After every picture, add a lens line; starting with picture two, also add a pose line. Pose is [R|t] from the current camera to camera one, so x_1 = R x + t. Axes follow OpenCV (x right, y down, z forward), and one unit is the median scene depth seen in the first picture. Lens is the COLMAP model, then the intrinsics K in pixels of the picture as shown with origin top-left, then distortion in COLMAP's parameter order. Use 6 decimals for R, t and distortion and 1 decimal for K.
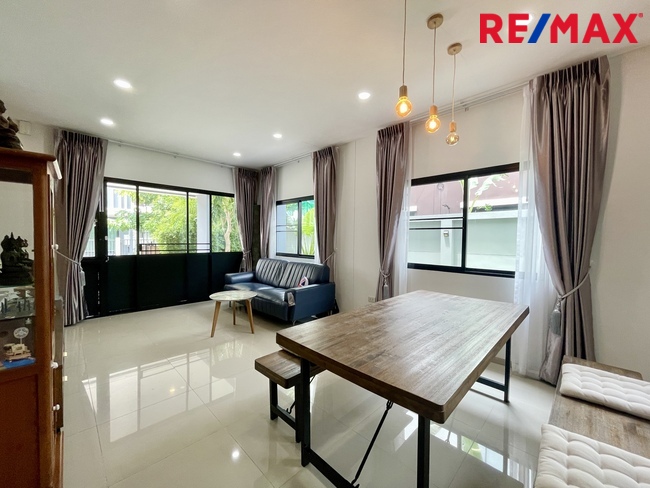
lens RADIAL K [[264.5, 0, 325.0], [0, 264.5, 246.5], [0, 0, 1]] dist [0.001876, 0.000204]
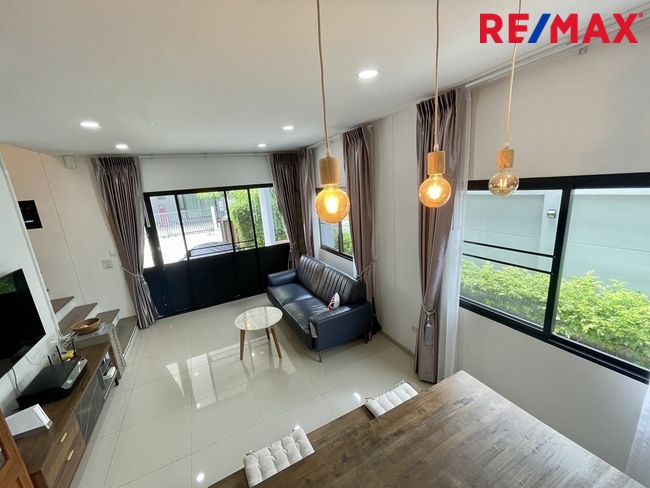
lens RADIAL K [[265.5, 0, 323.6], [0, 265.5, 245.7], [0, 0, 1]] dist [0.002346, 0.000428]
pose [[0.945061, -0.010515, -0.326724, 0.161841], [0.079264, 0.977026, 0.197831, -0.205153], [0.317138, -0.212860, 0.924183, 0.208519]]
